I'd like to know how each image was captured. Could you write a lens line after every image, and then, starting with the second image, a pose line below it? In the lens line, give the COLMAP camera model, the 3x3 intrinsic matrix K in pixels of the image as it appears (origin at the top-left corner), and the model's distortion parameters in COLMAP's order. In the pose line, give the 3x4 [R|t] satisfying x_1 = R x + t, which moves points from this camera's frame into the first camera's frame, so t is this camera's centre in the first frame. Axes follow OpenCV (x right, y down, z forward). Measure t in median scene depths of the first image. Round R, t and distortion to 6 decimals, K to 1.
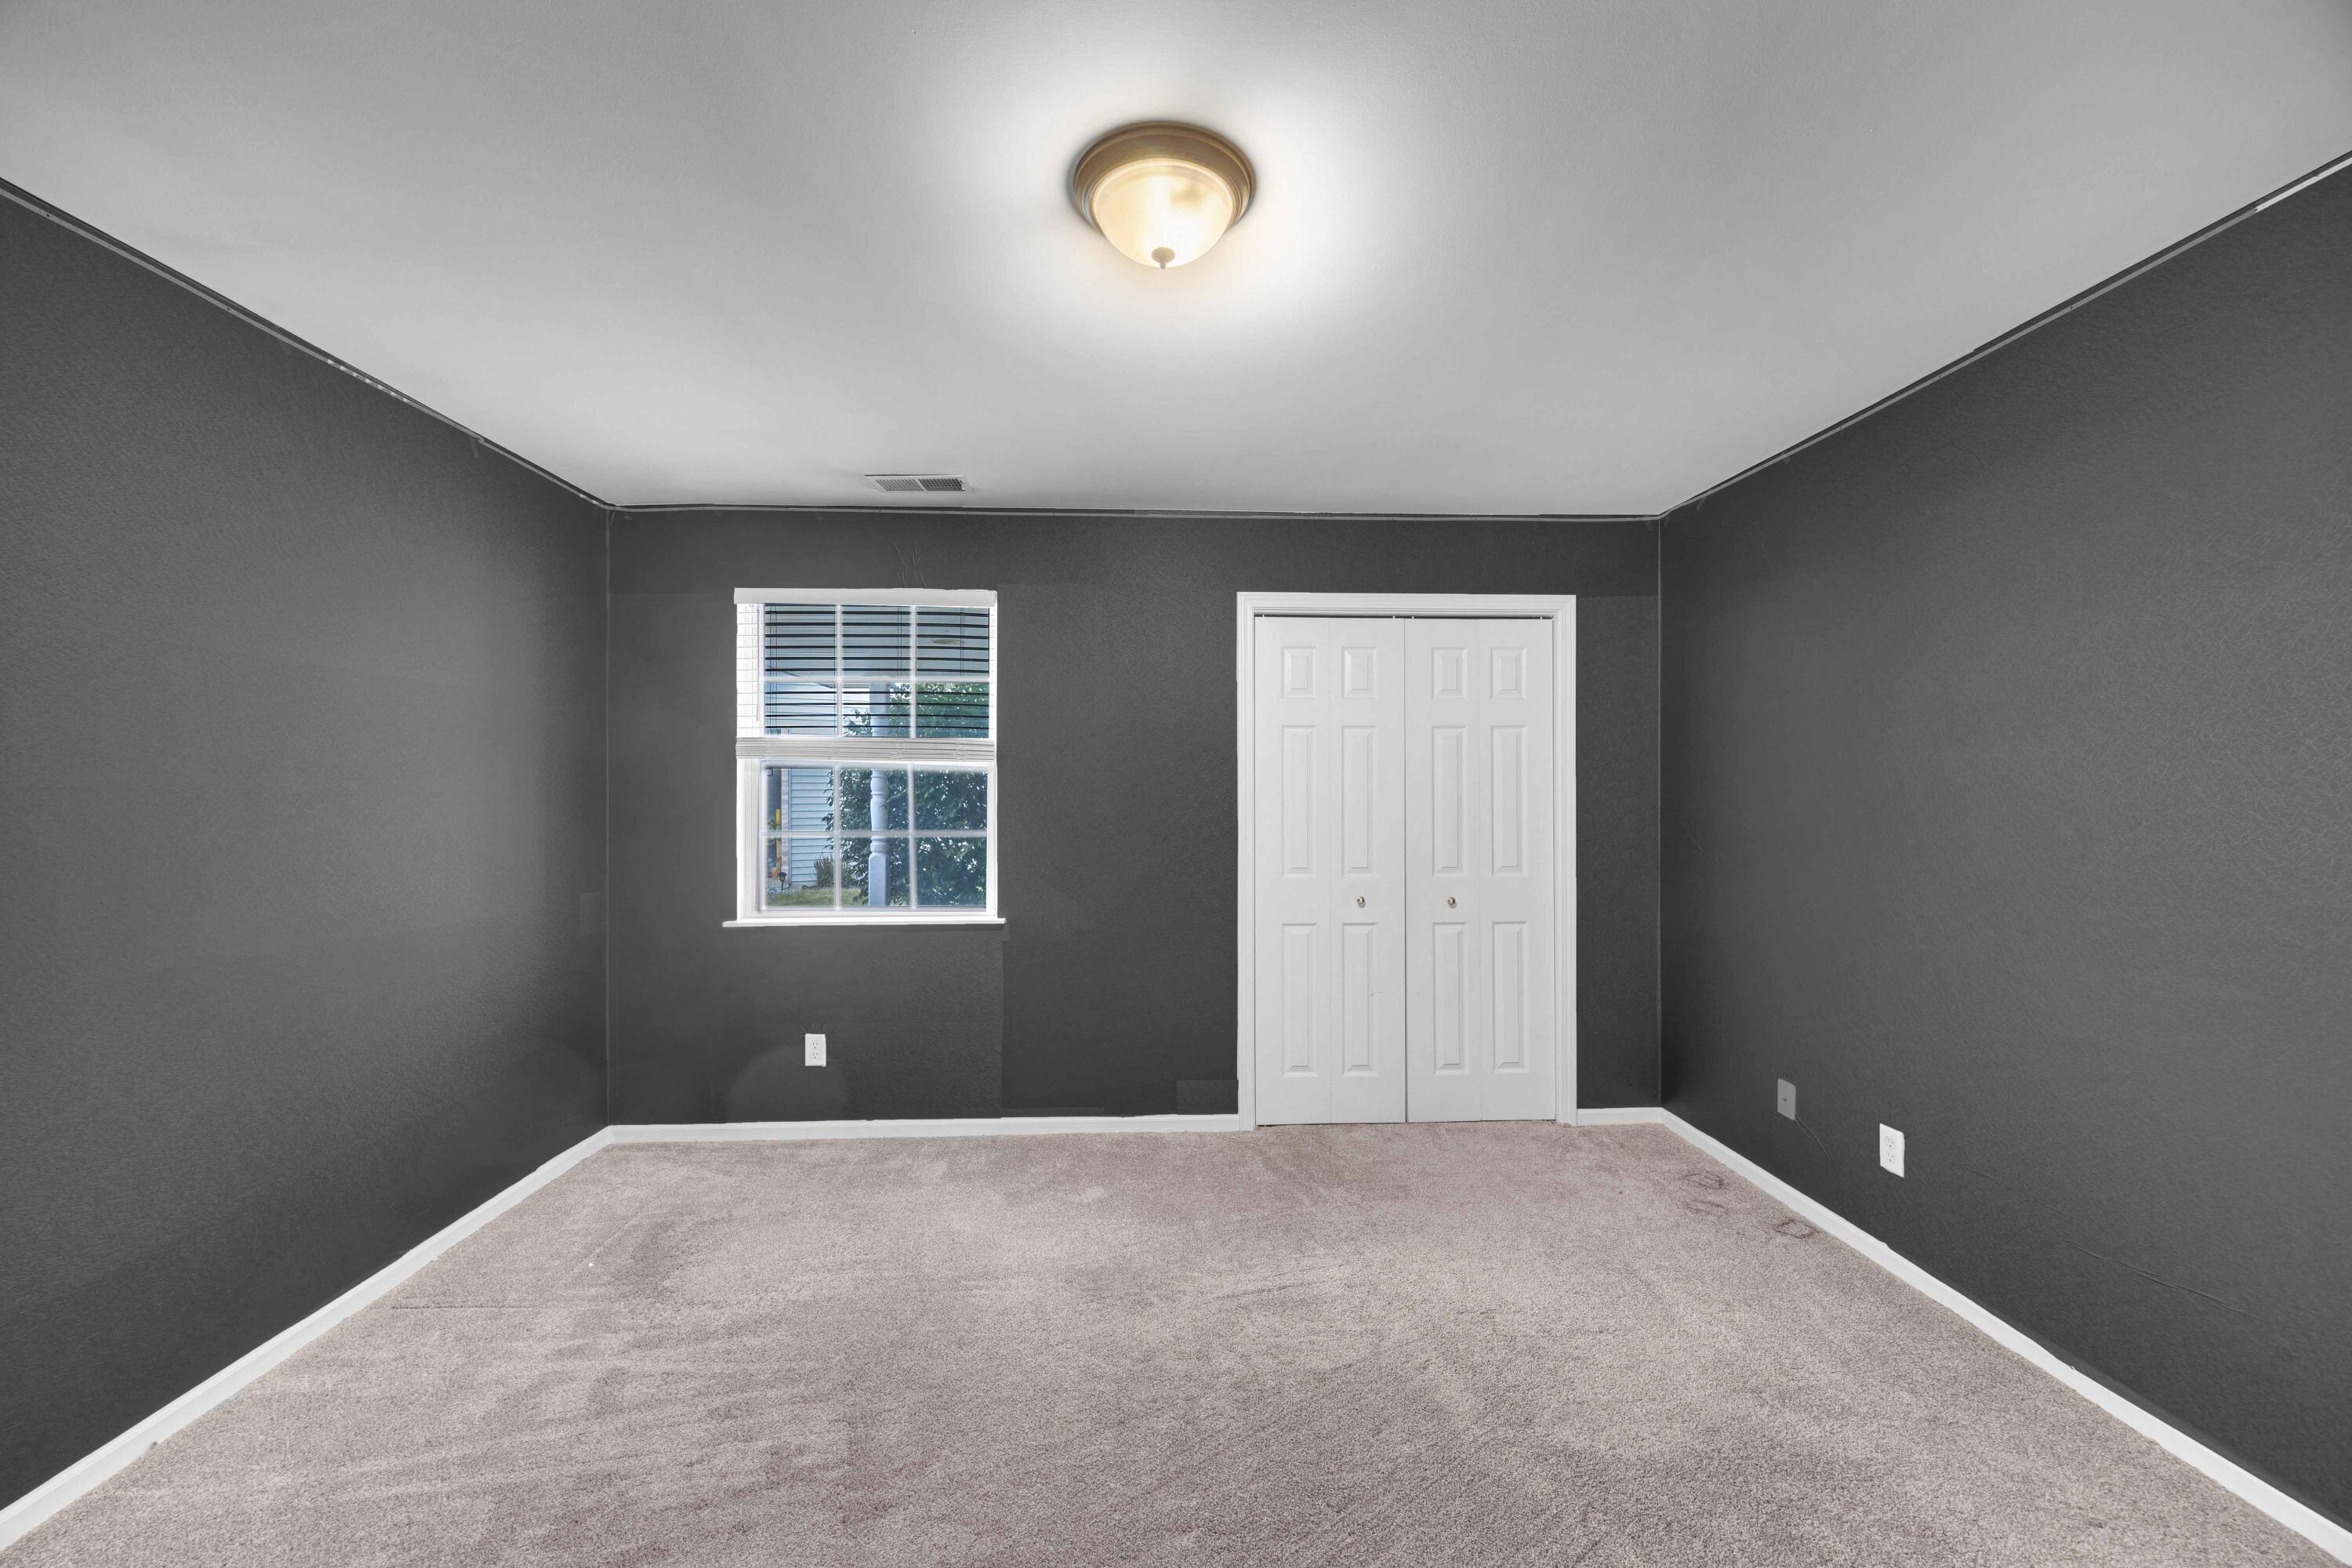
lens RADIAL K [[902.7, 0, 1180.6], [0, 902.7, 782.1], [0, 0, 1]] dist [-0.000470, 0.000023]
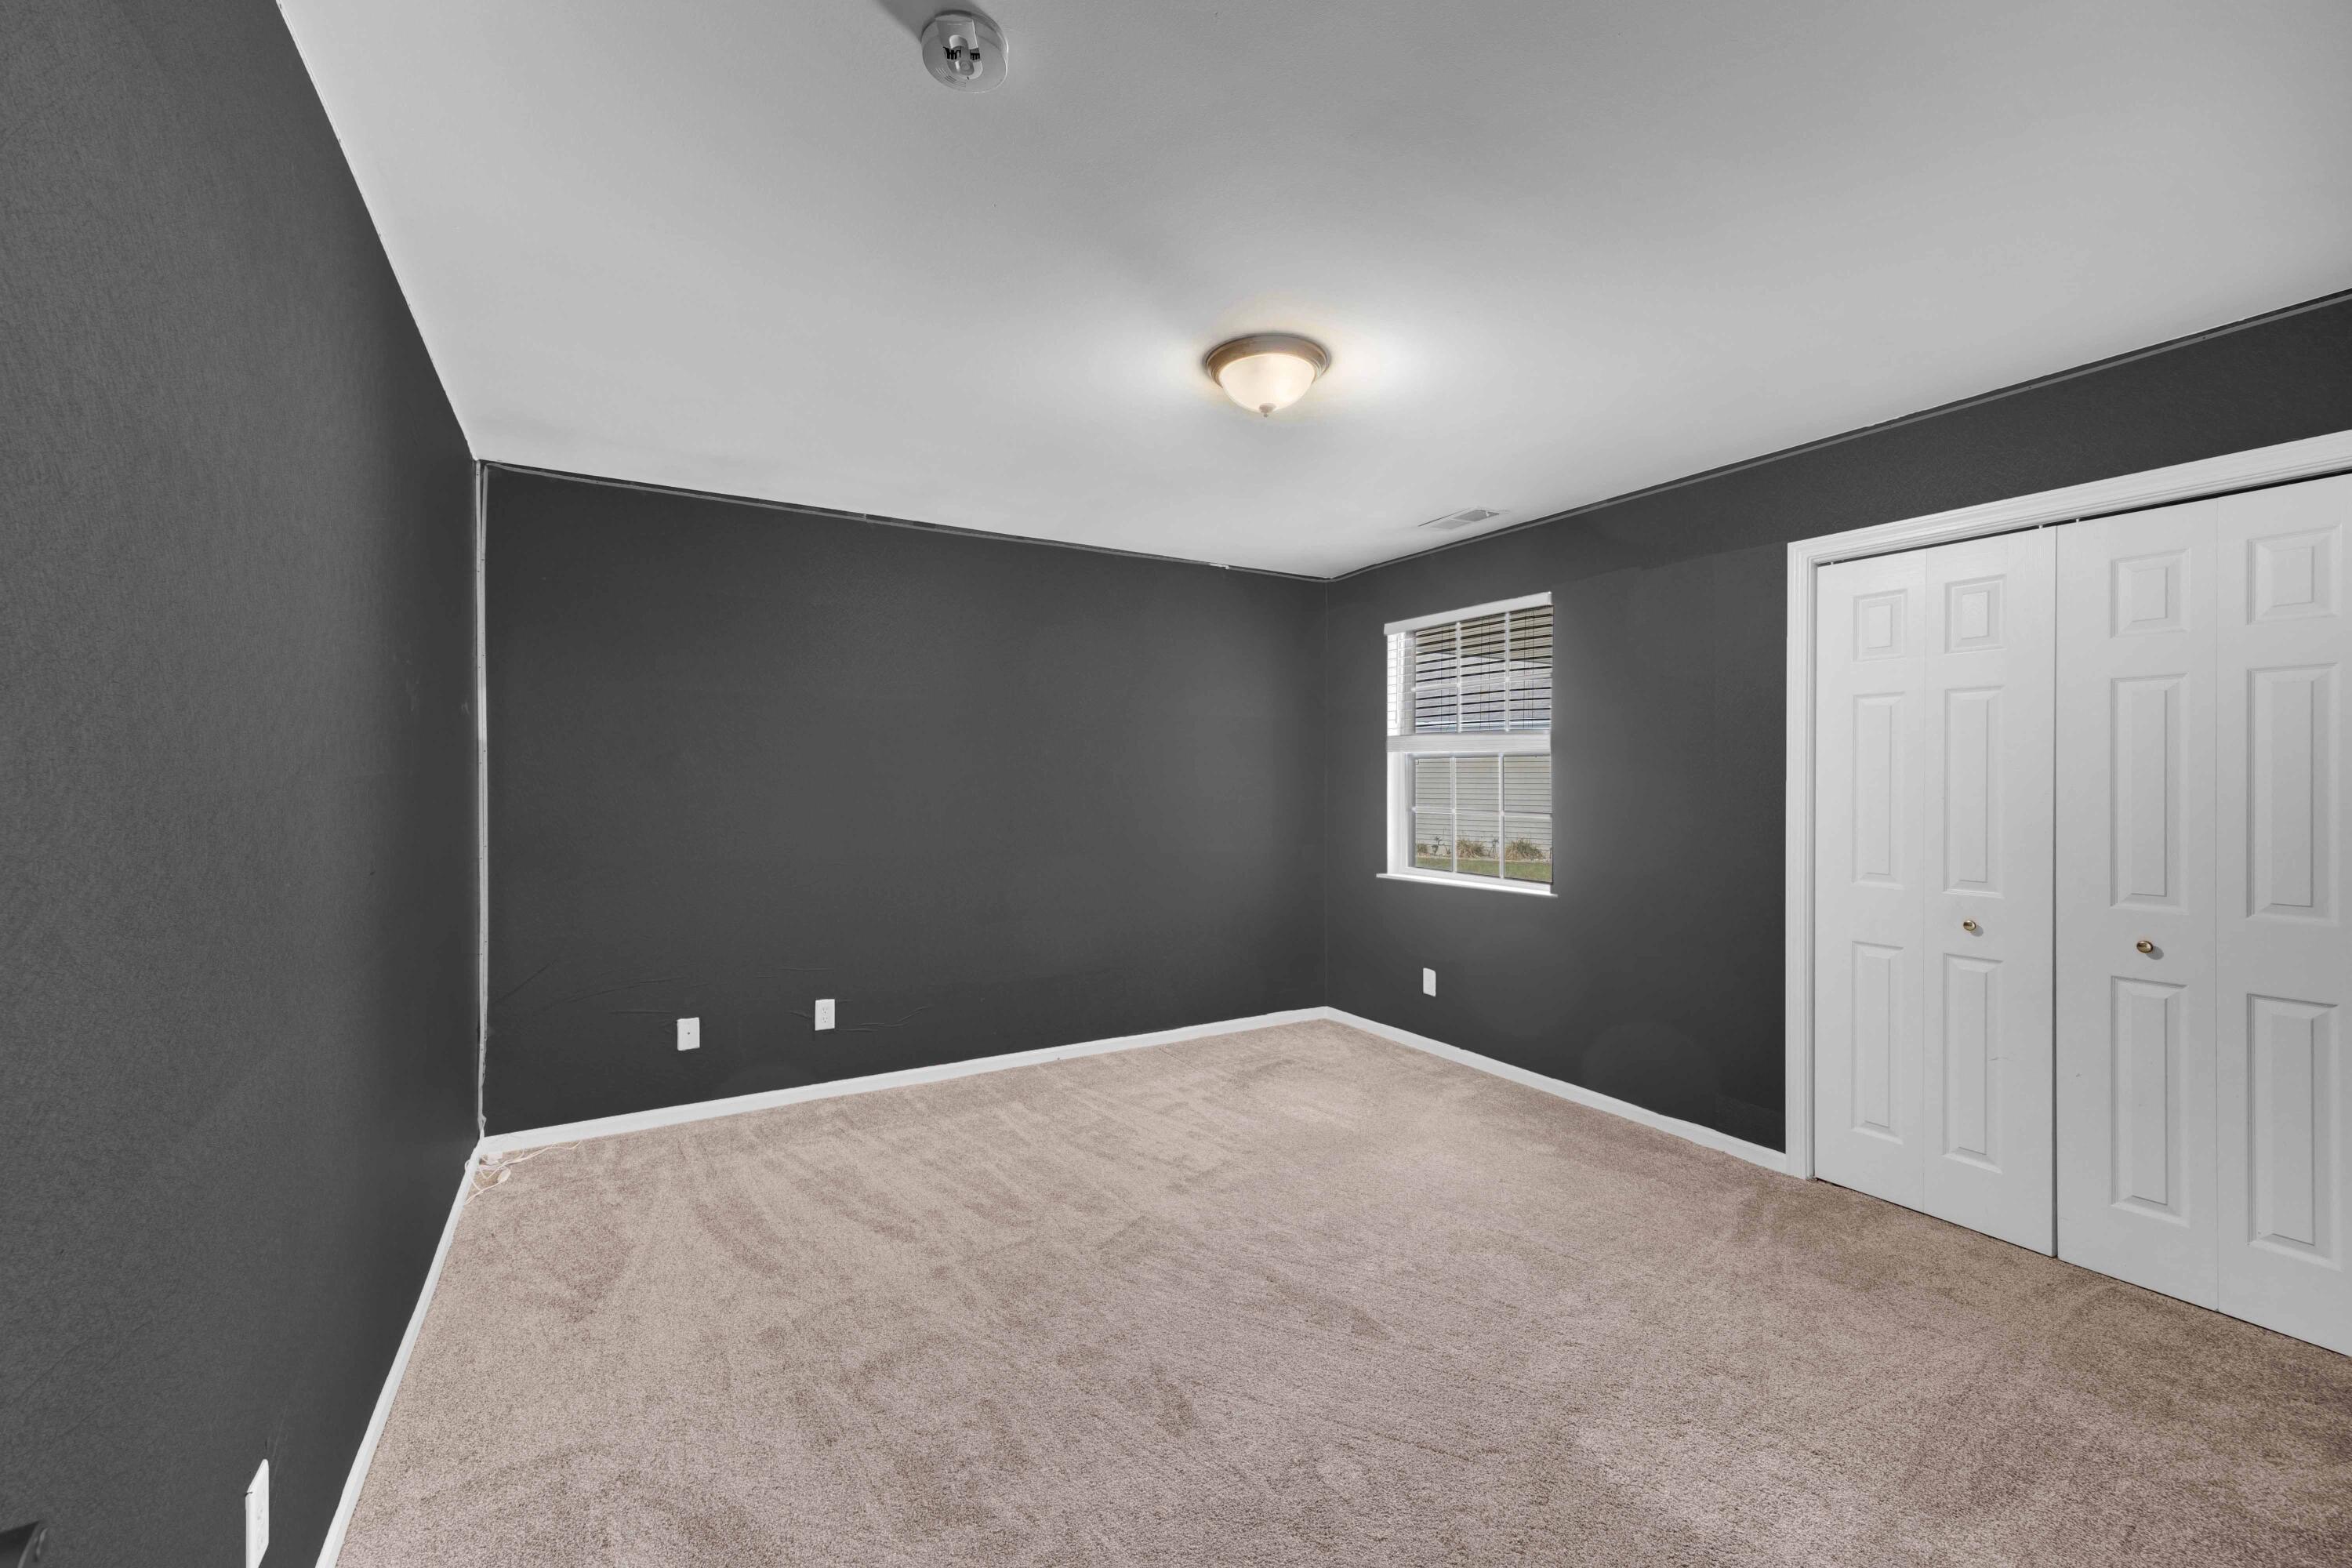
lens RADIAL K [[973.9, 0, 1174.8], [0, 973.9, 774.5], [0, 0, 1]] dist [0.000208, 0.000293]
pose [[0.453281, -0.000389, -0.891367, 0.647447], [0.011134, 0.999924, 0.005225, -0.004163], [0.891298, -0.012293, 0.453251, 0.069823]]
